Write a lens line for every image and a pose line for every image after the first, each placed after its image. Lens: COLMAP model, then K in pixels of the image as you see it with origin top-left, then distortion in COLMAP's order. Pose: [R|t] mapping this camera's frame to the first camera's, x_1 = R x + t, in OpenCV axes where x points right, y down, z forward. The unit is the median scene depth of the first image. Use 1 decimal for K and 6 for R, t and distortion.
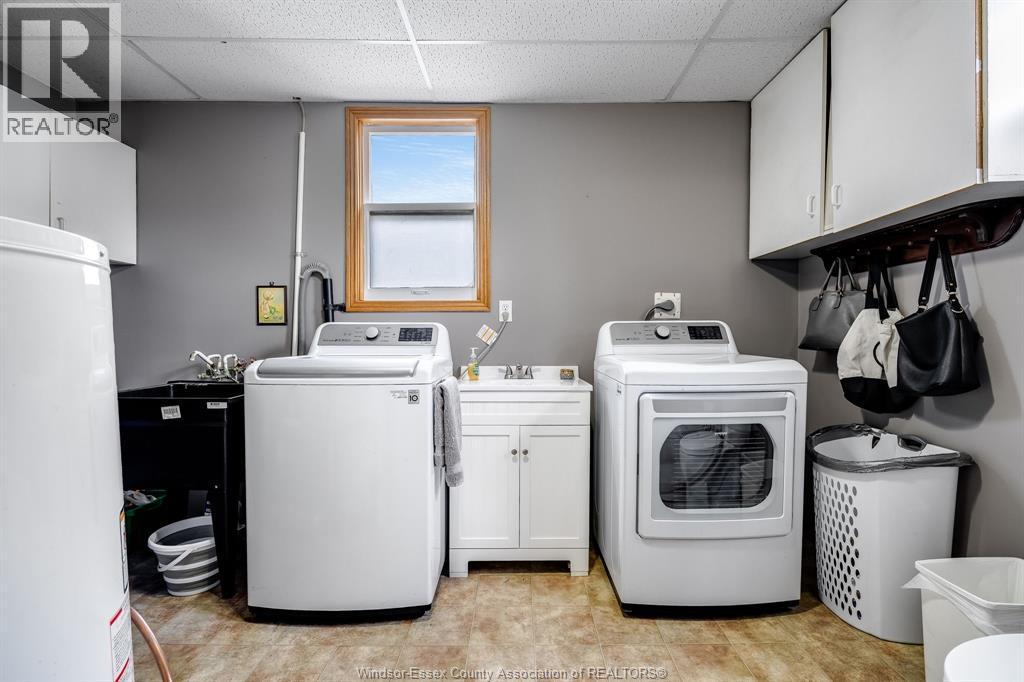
lens RADIAL K [[467.4, 0, 502.6], [0, 467.4, 344.2], [0, 0, 1]] dist [-0.006615, 0.002802]
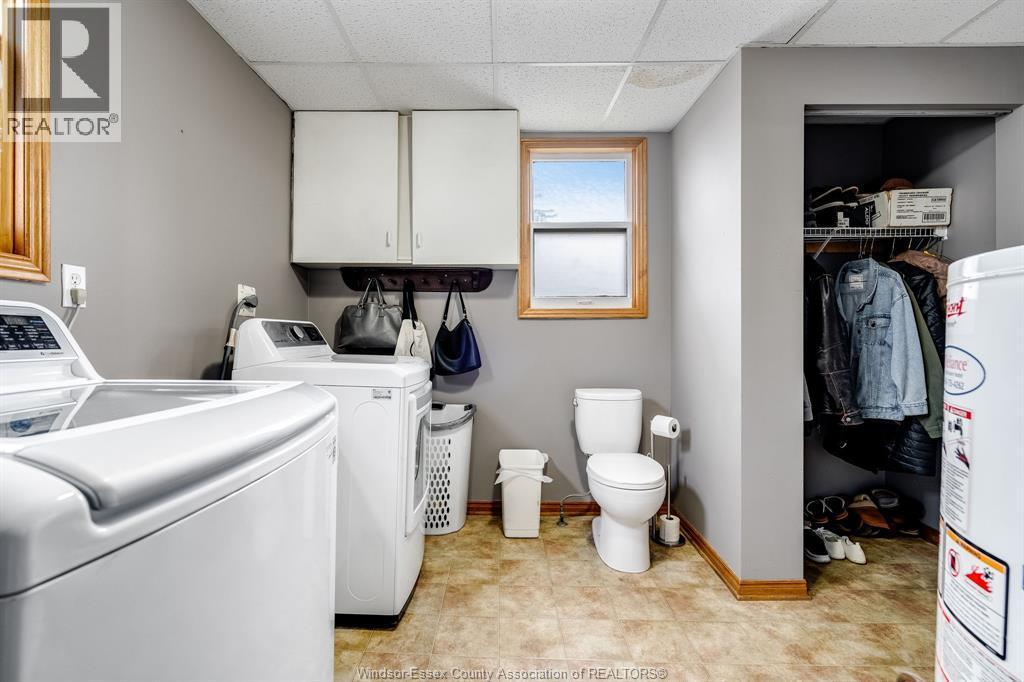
lens RADIAL K [[467.4, 0, 502.7], [0, 467.4, 338.3], [0, 0, 1]] dist [-0.006615, 0.002802]
pose [[-0.004699, 0.002899, 0.999985, -0.742942], [0.011204, 0.999933, -0.002847, -0.012568], [-0.999926, 0.011190, -0.004731, 0.817891]]
